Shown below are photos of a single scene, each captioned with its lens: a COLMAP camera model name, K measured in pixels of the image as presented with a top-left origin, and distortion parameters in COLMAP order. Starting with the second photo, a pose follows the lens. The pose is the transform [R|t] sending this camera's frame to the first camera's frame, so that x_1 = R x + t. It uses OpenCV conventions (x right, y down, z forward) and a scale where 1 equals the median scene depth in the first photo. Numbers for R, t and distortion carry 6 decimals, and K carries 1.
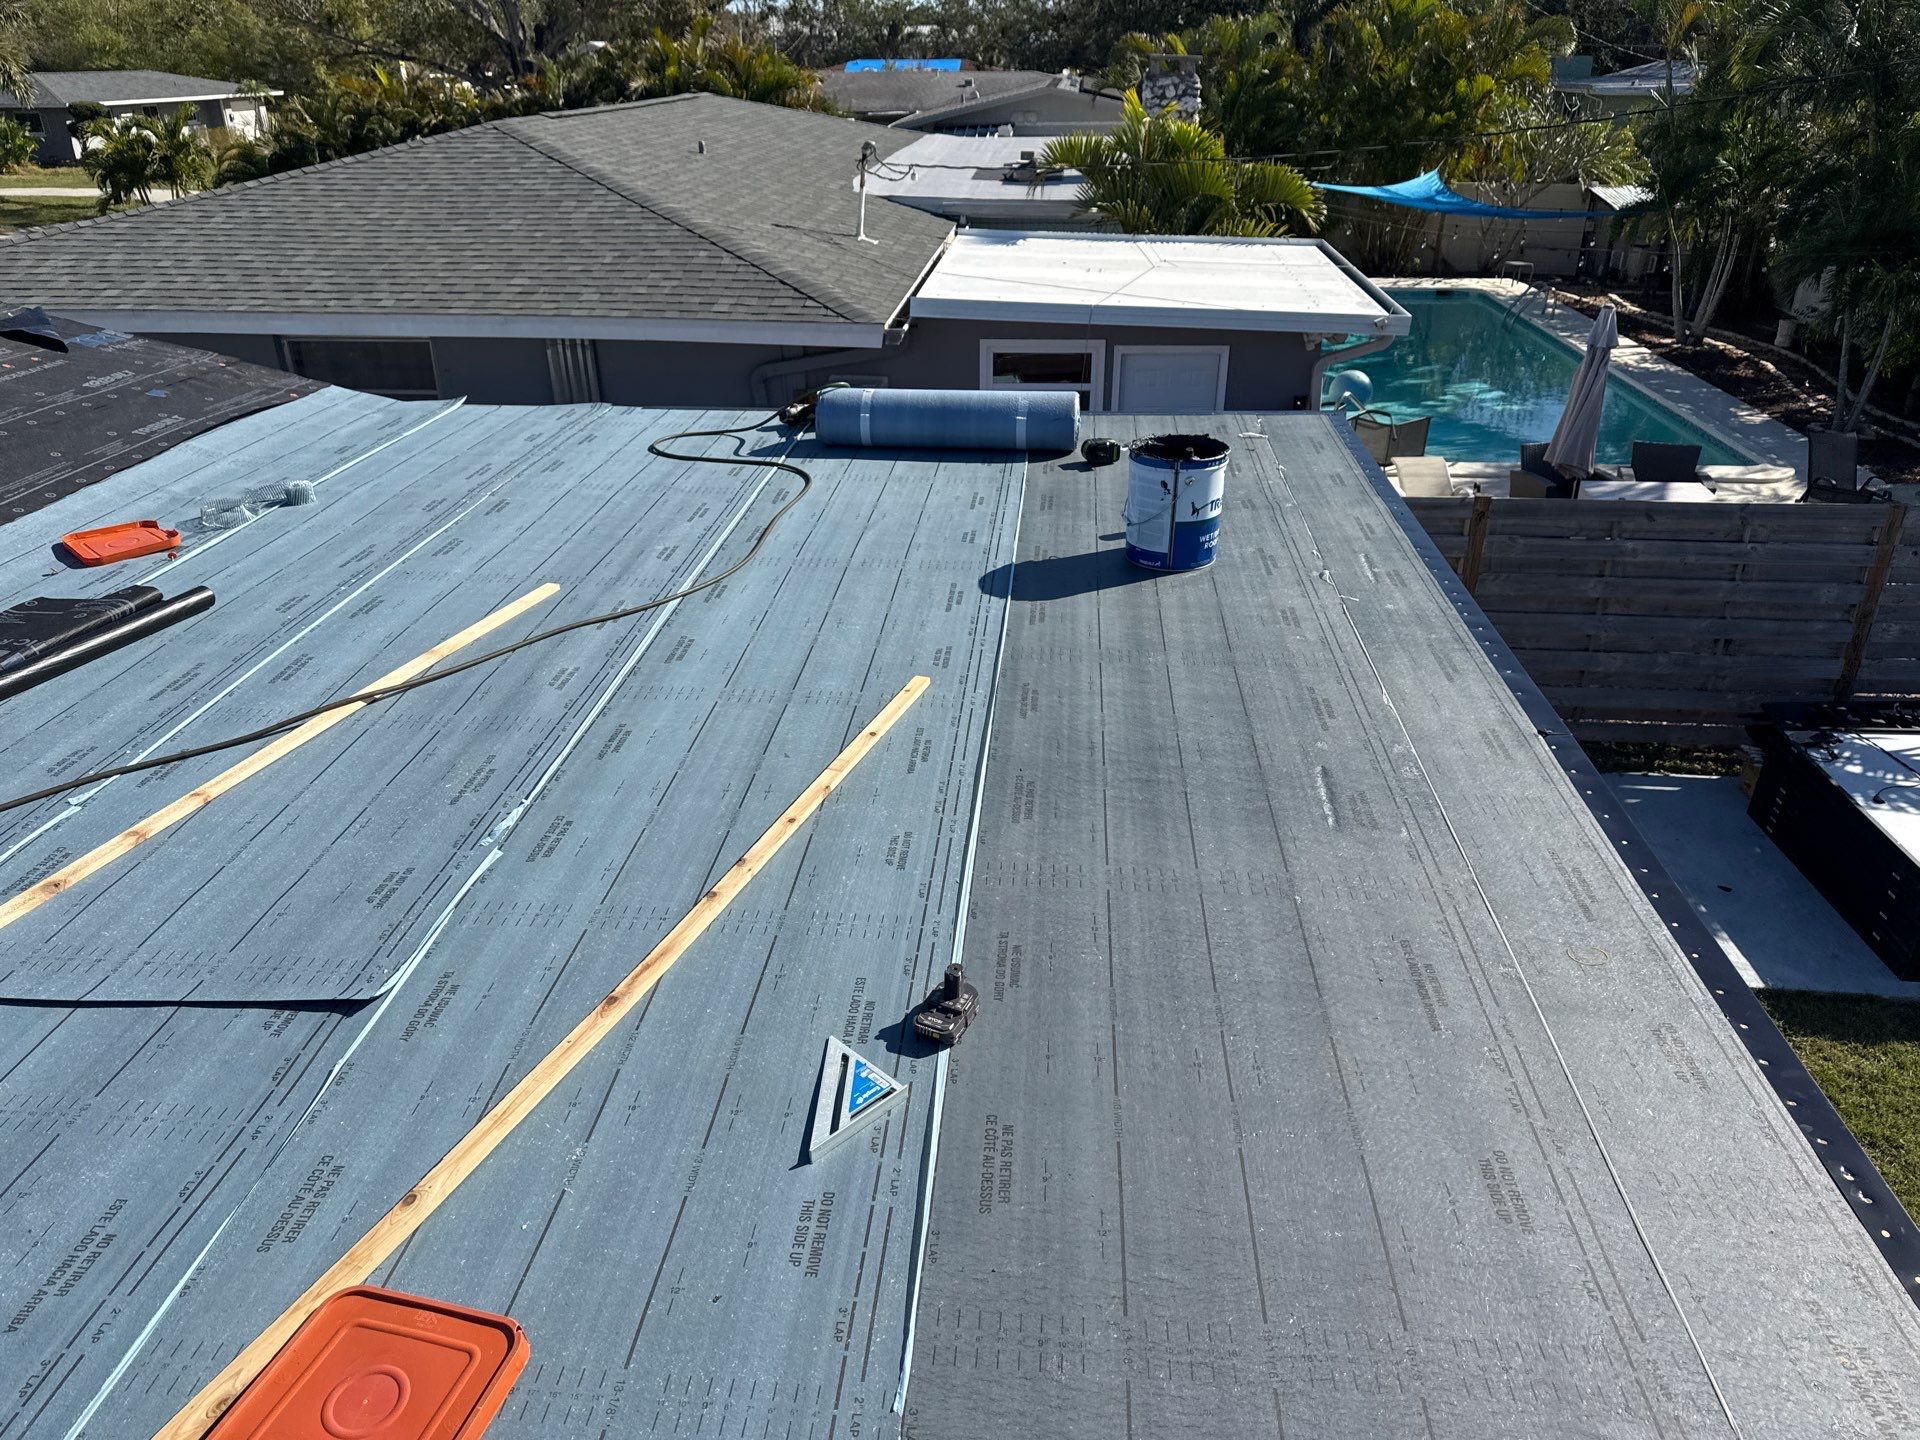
lens RADIAL K [[1431.2, 0, 965.6], [0, 1431.2, 737.6], [0, 0, 1]] dist [0.008597, -0.007104]
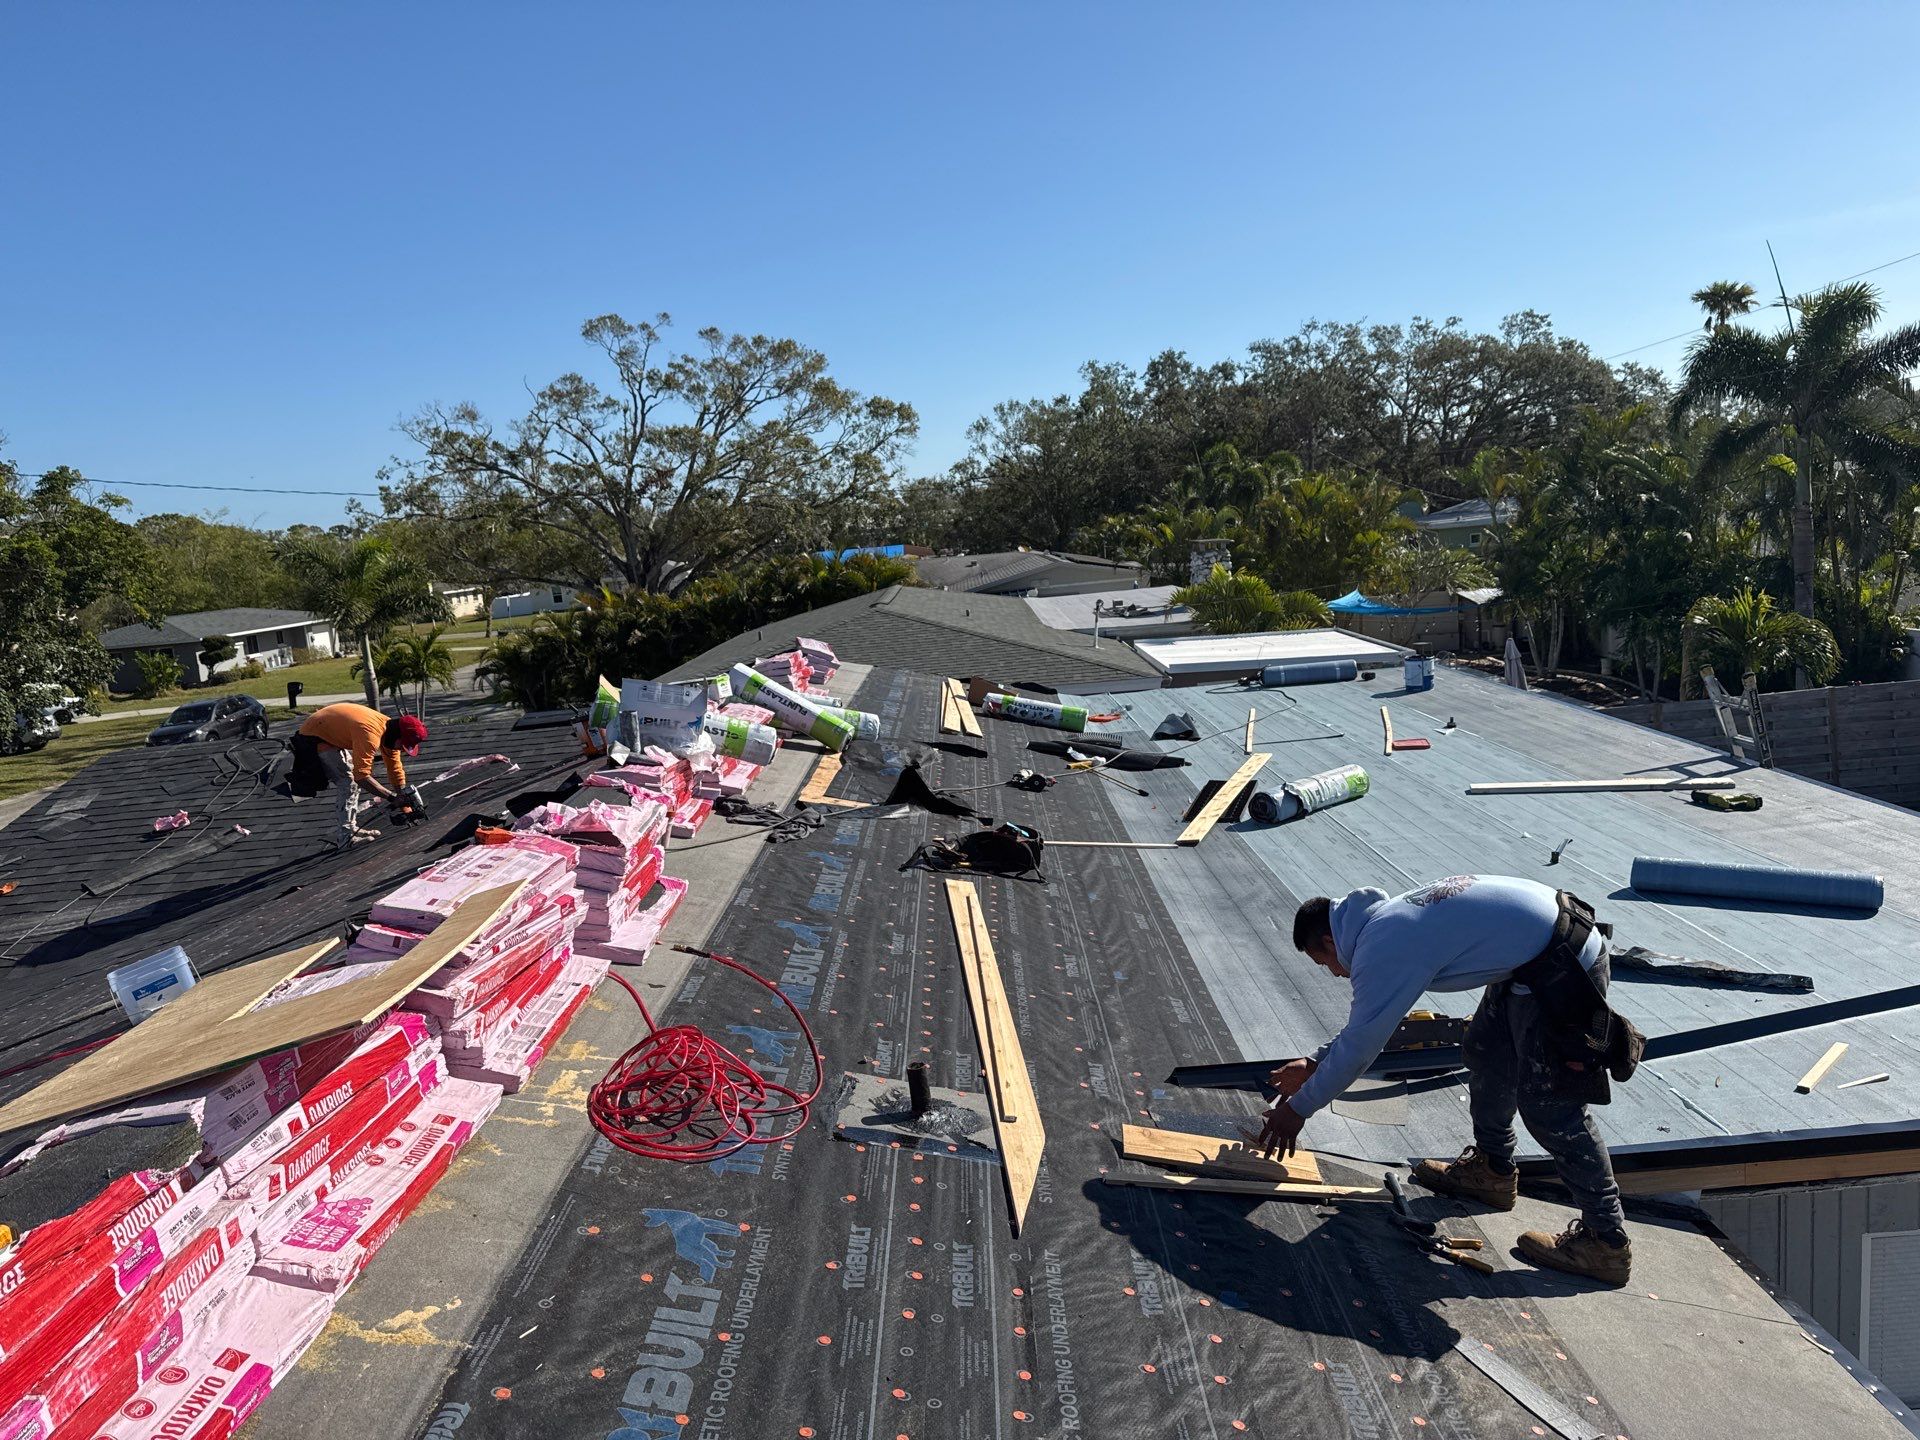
lens RADIAL K [[1393.4, 0, 960.0], [0, 1393.4, 720.0], [0, 0, 1]] dist [0.128919, -0.149391]
pose [[0.993669, -0.091572, 0.065089, -0.193677], [0.107145, 0.946673, -0.303859, 0.140080], [-0.033793, 0.308909, 0.950491, -0.353257]]
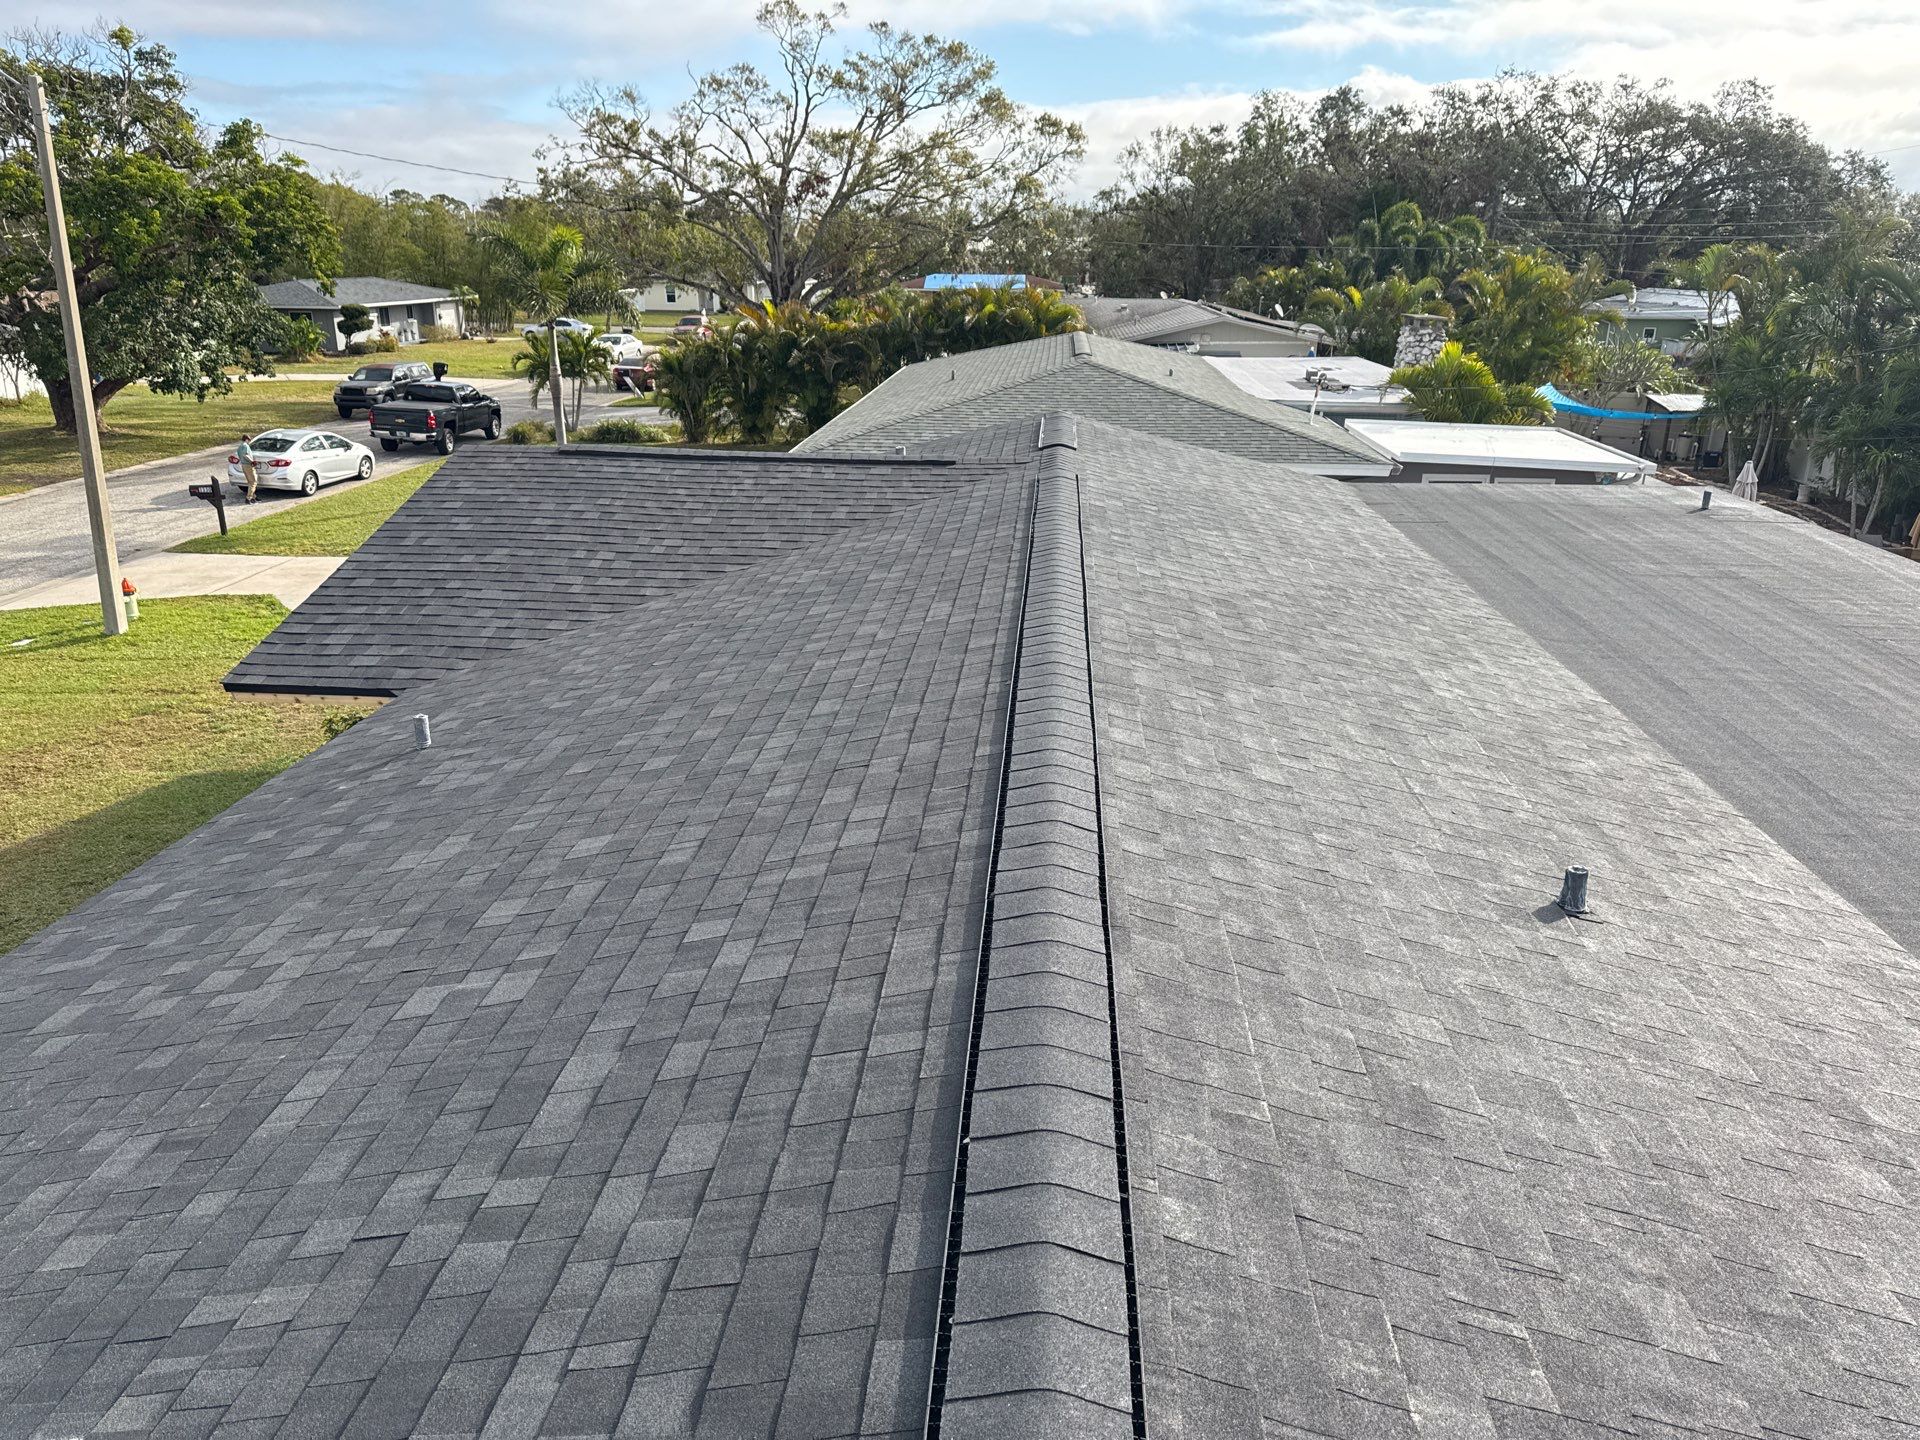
lens RADIAL K [[1411.7, 0, 949.9], [0, 1411.7, 724.9], [0, 0, 1]] dist [0.023984, 0.002149]
pose [[0.999905, 0.013629, 0.001985, -0.273272], [-0.013271, 0.991971, -0.125768, 0.133675], [-0.003684, 0.125729, 0.992058, -0.373098]]
